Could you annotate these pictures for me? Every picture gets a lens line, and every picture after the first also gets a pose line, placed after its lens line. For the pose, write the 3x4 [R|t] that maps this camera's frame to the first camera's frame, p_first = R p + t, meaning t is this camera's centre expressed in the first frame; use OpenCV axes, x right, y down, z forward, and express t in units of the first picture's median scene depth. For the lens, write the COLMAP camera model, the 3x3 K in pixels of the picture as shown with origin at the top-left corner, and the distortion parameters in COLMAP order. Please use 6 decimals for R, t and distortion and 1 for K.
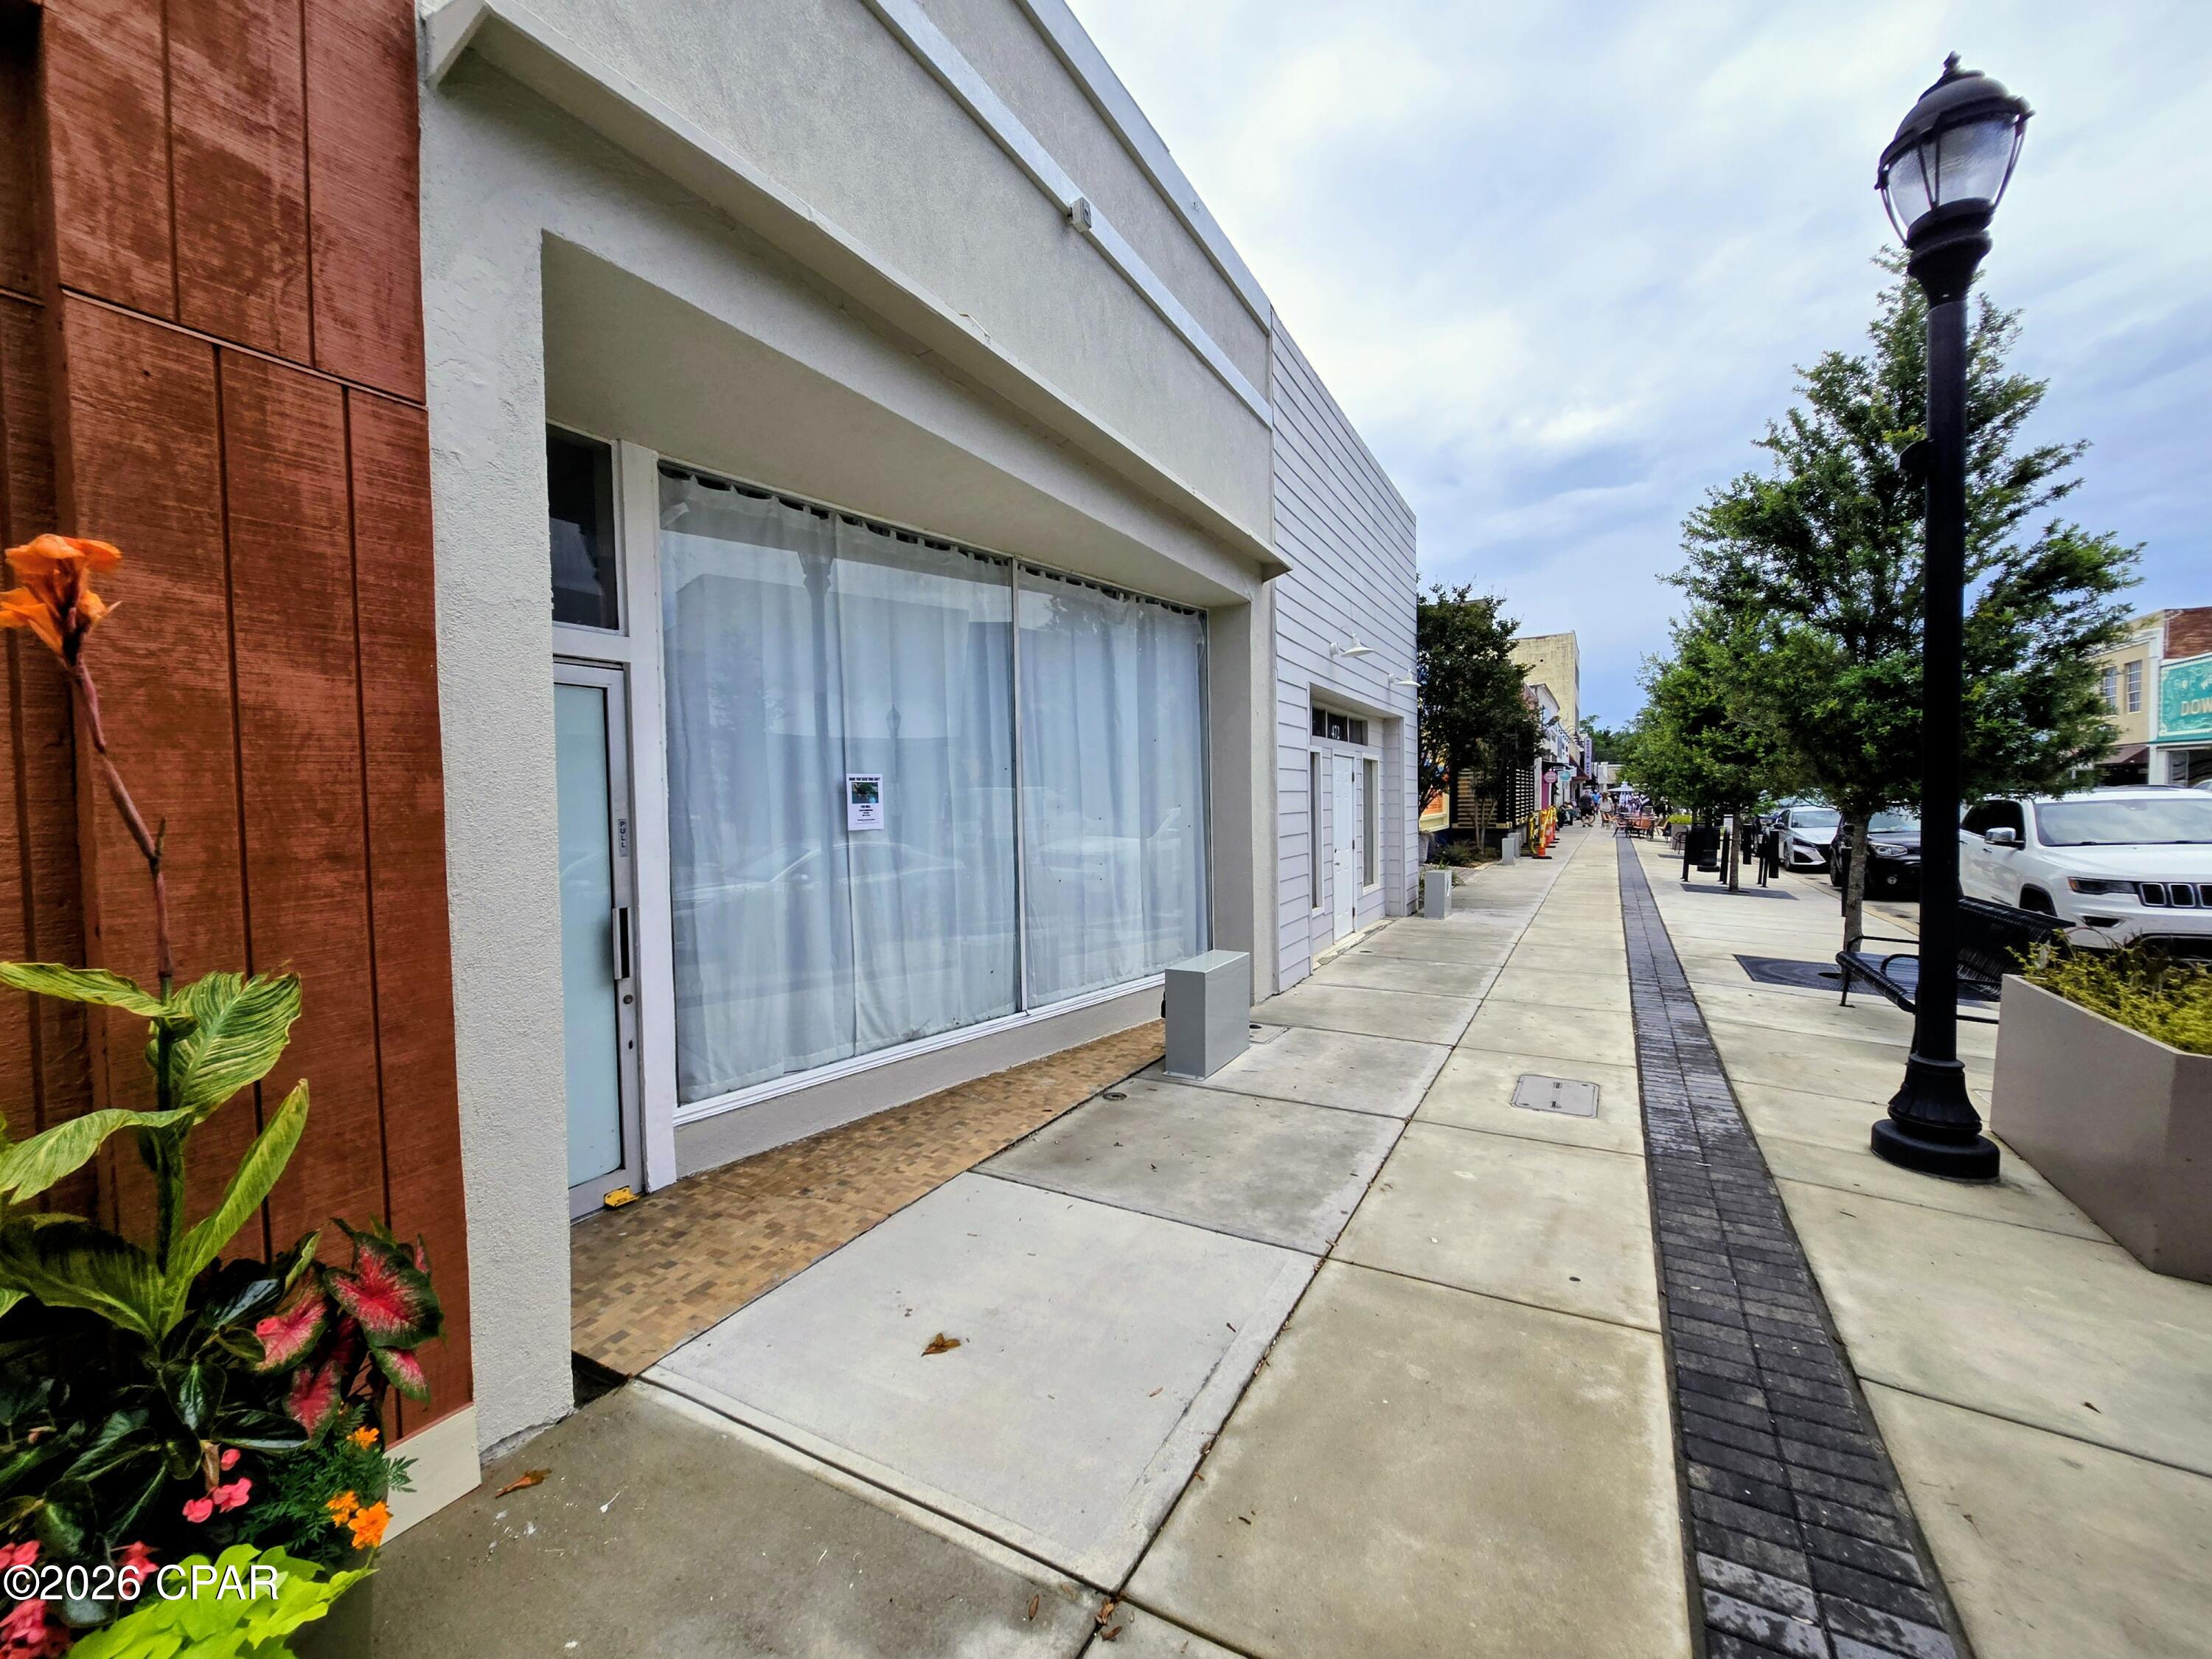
lens RADIAL K [[897.2, 0, 1099.2], [0, 897.2, 826.8], [0, 0, 1]] dist [-0.003518, 0.000571]
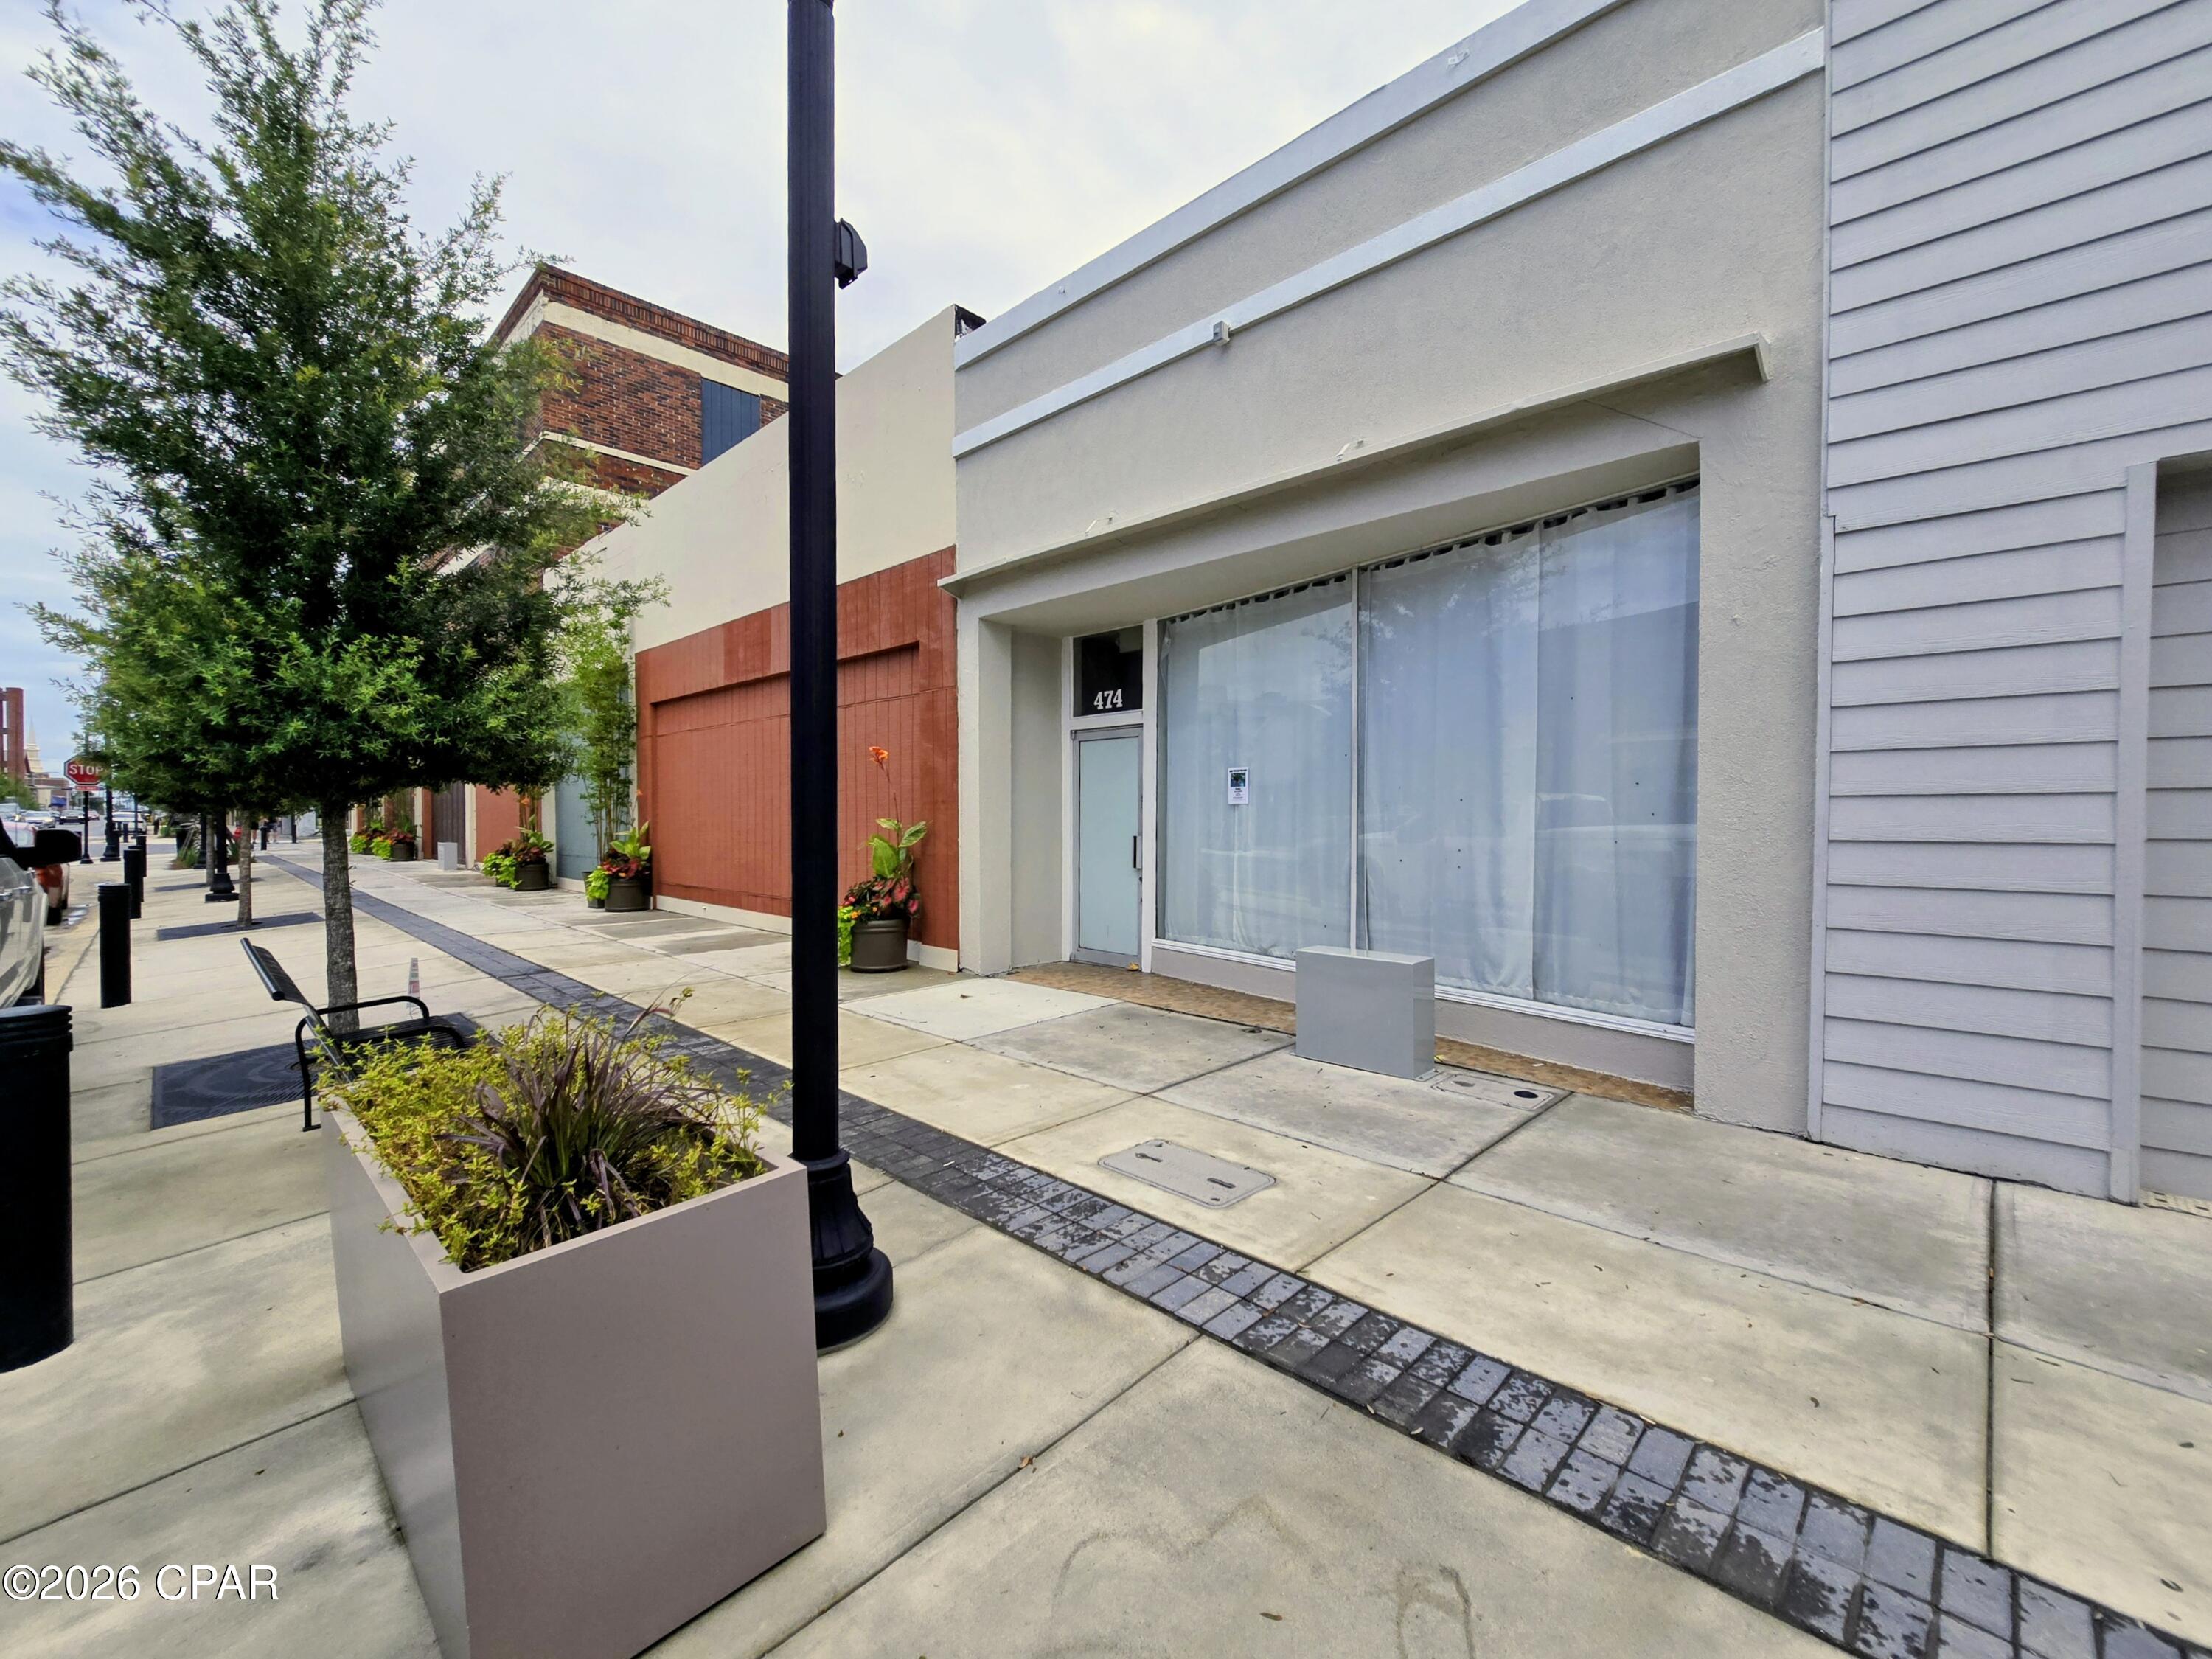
lens RADIAL K [[897.2, 0, 1097.7], [0, 897.2, 830.4], [0, 0, 1]] dist [-0.003518, 0.000571]
pose [[-0.242810, 0.035083, -0.969439, 1.265372], [-0.024807, 0.998794, 0.042359, -0.011478], [0.969757, 0.034334, -0.241647, 1.127463]]
